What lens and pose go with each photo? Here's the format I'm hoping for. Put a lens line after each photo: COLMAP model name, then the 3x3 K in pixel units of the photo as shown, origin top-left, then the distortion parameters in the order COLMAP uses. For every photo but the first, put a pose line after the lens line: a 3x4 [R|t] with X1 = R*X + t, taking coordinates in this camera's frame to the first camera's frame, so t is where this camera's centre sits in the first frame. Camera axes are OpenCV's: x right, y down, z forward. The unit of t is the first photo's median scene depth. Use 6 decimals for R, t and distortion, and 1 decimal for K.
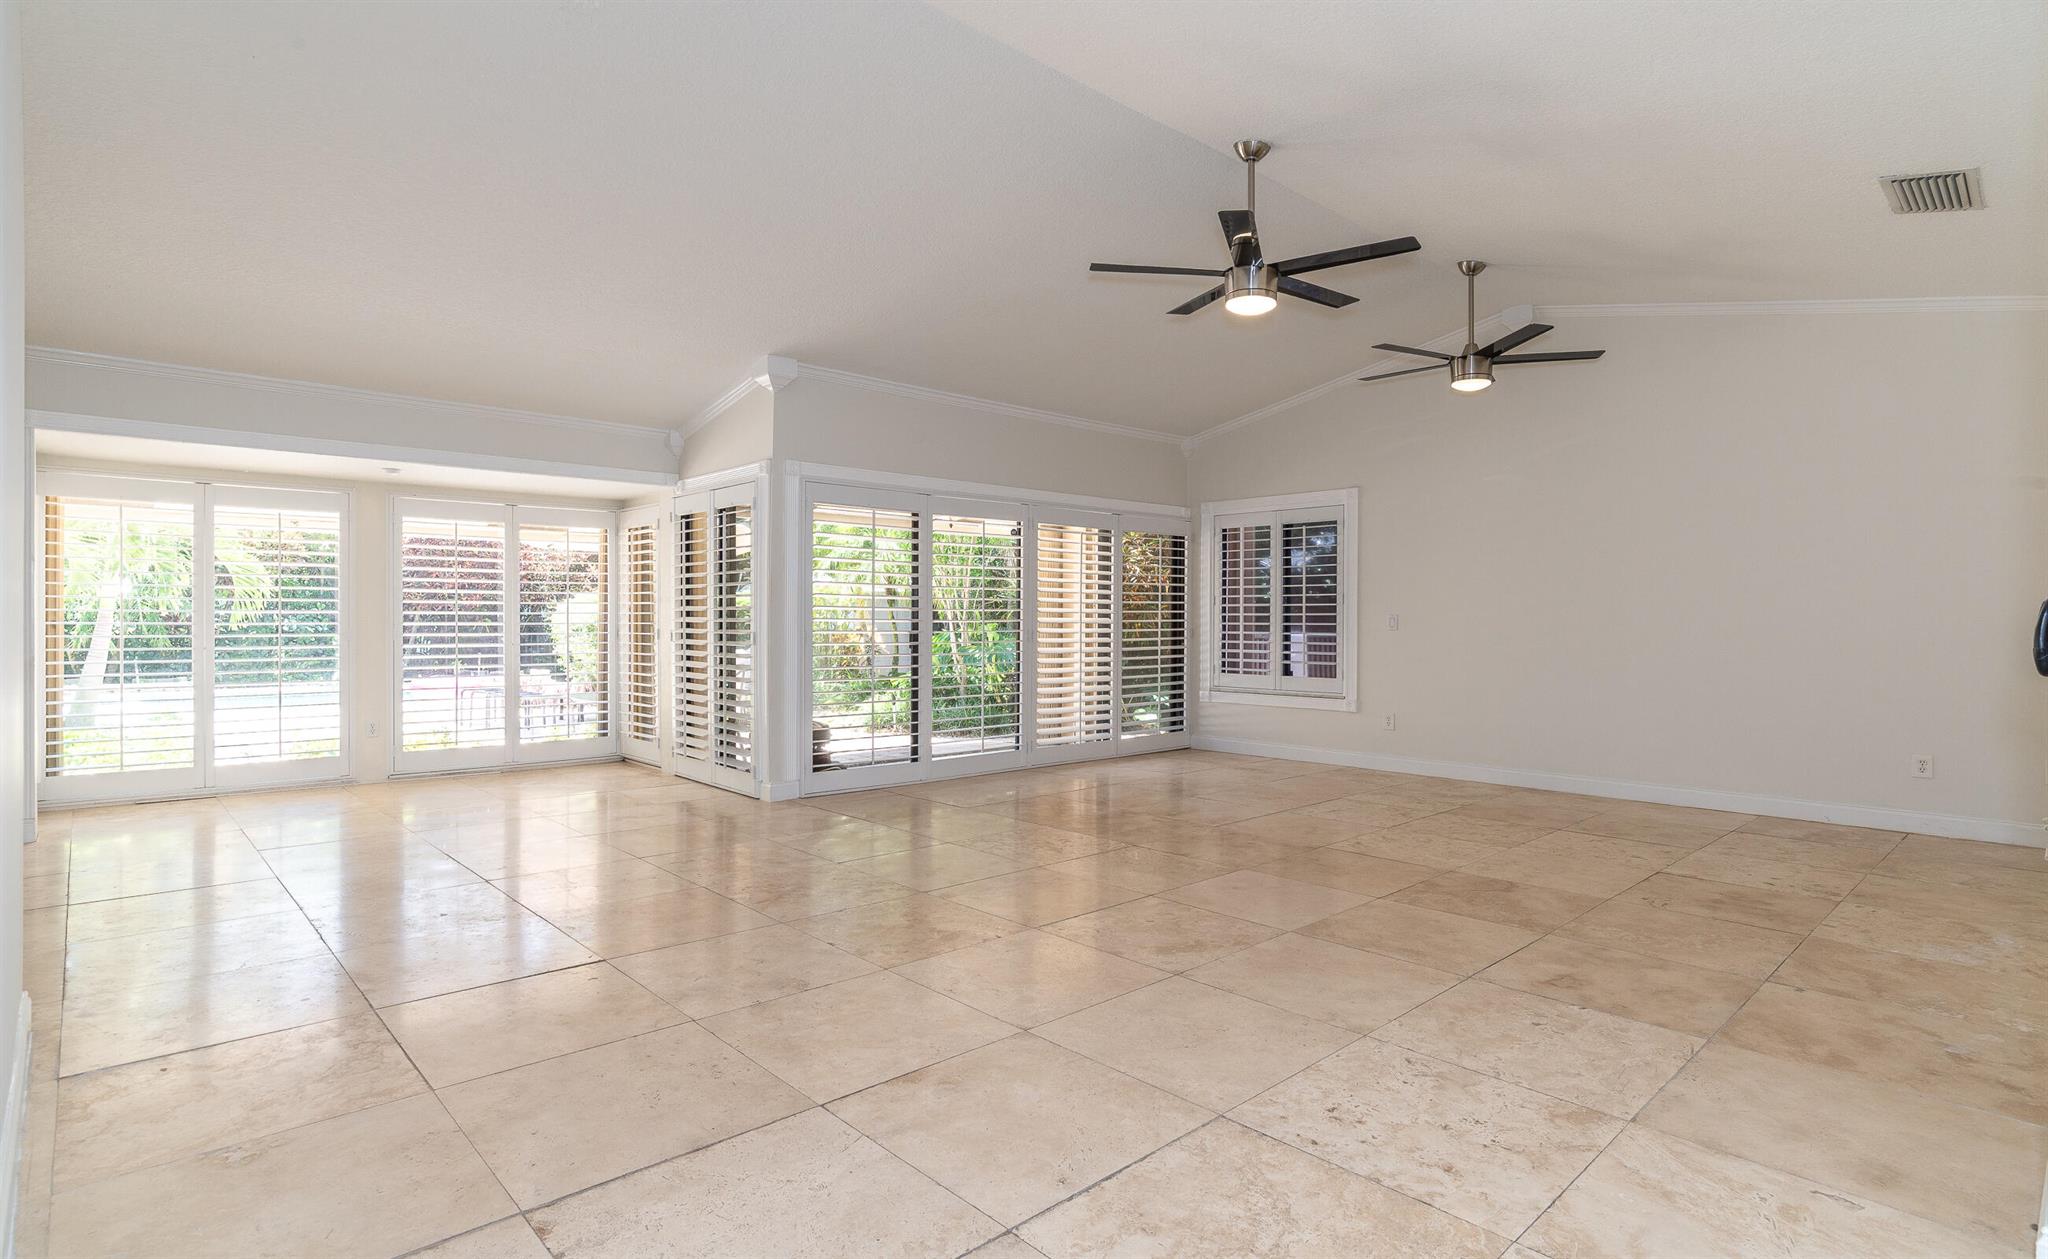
lens RADIAL K [[1037.5, 0, 1015.2], [0, 1037.5, 625.2], [0, 0, 1]] dist [-0.045871, 0.025456]
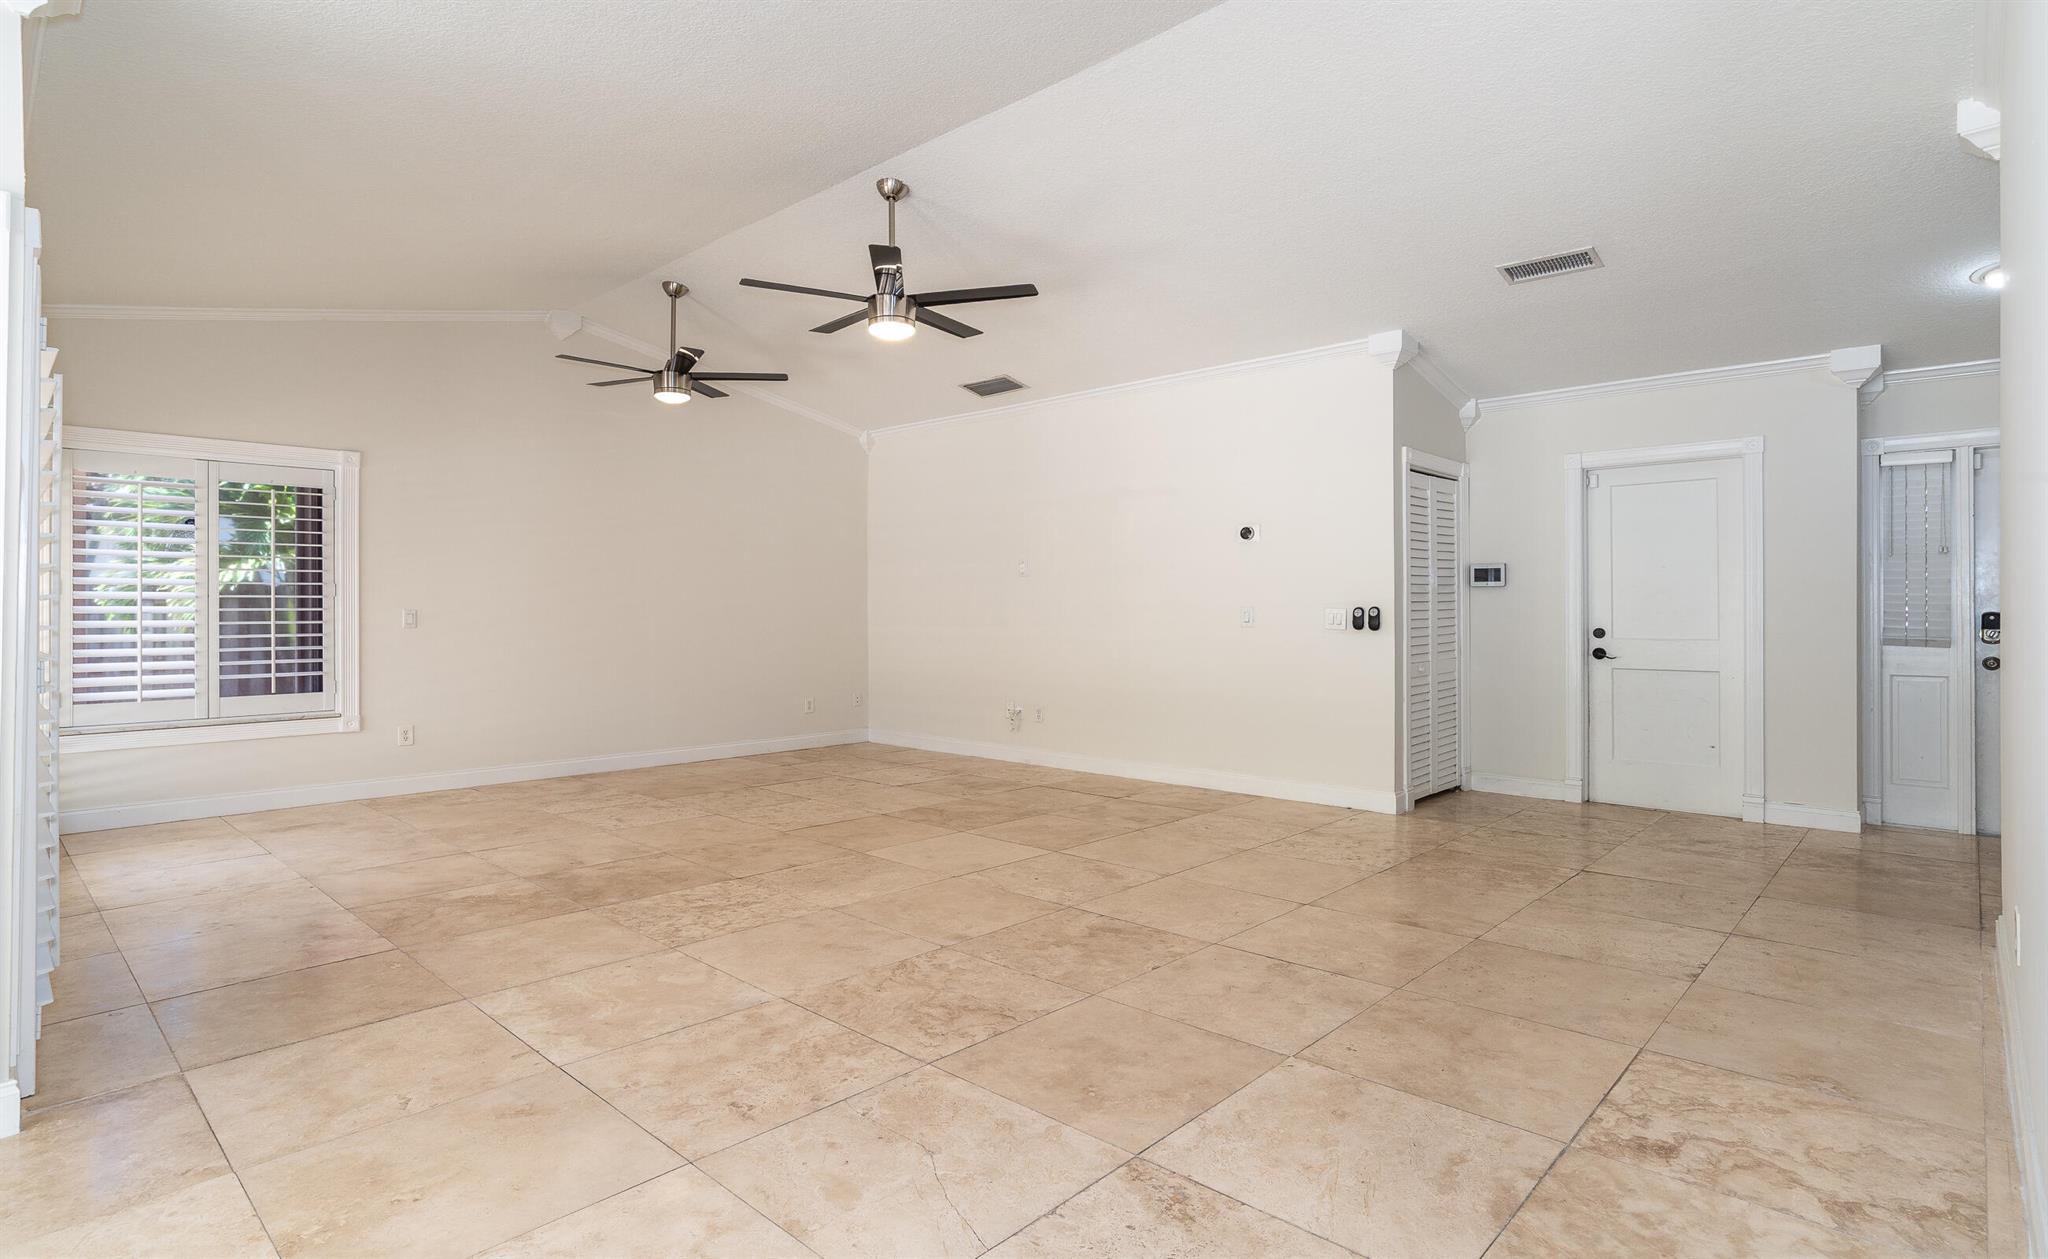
lens RADIAL K [[1034.8, 0, 1027.7], [0, 1034.8, 600.5], [0, 0, 1]] dist [-0.042731, 0.022669]
pose [[-0.077717, 0.004858, 0.996964, -1.033062], [0.008460, 0.999955, -0.004213, -0.019870], [-0.996940, 0.008107, -0.077754, 1.111905]]
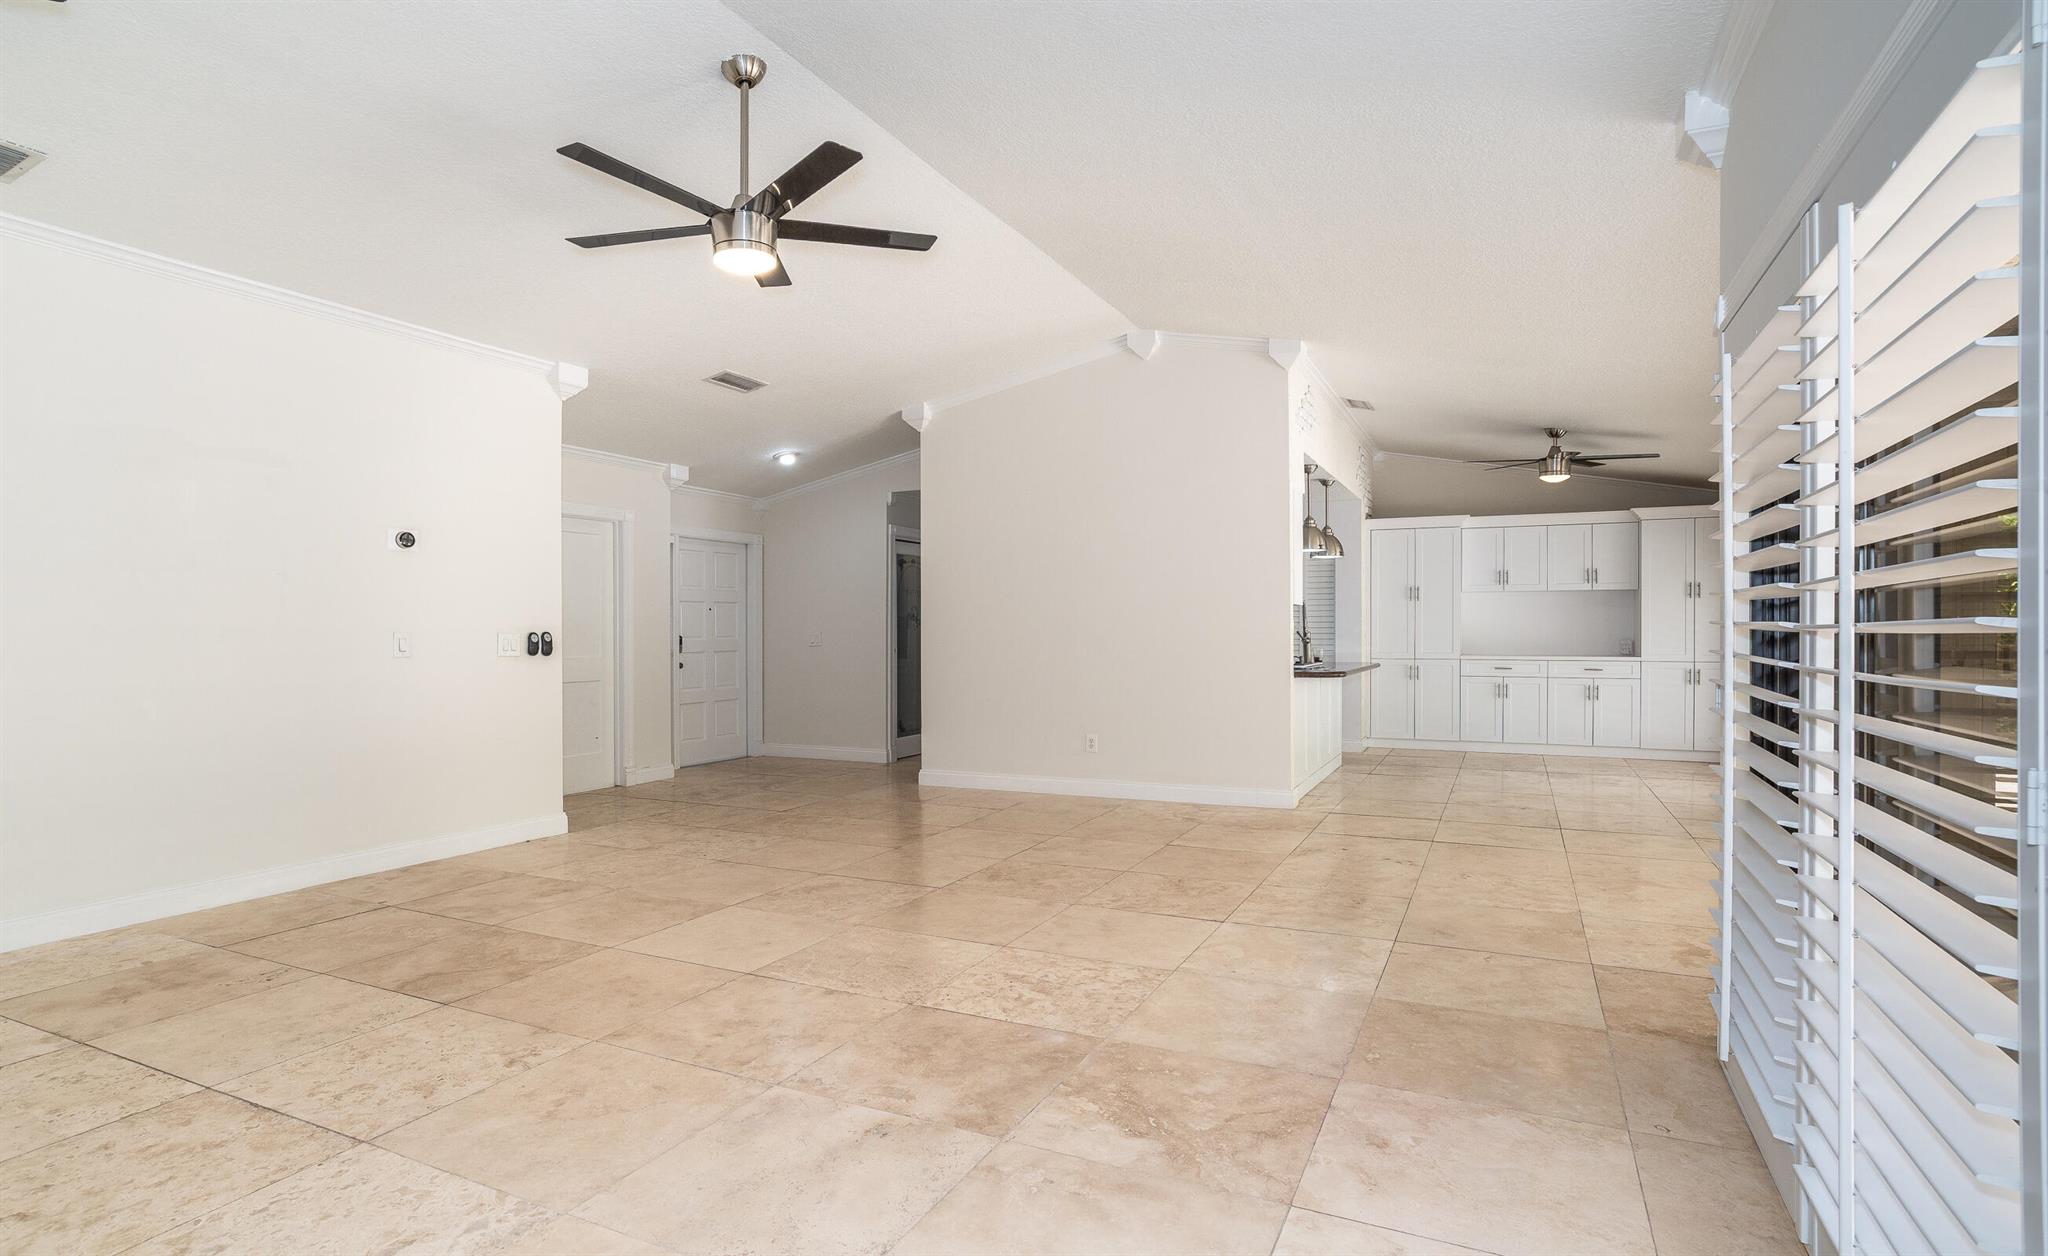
lens RADIAL K [[1031.5, 0, 1032.2], [0, 1031.5, 636.0], [0, 0, 1]] dist [-0.045822, 0.025544]
pose [[-0.925414, -0.000699, -0.378956, 0.383710], [-0.005382, 0.999922, 0.011300, -0.027614], [0.378918, 0.012497, -0.925346, 2.169468]]
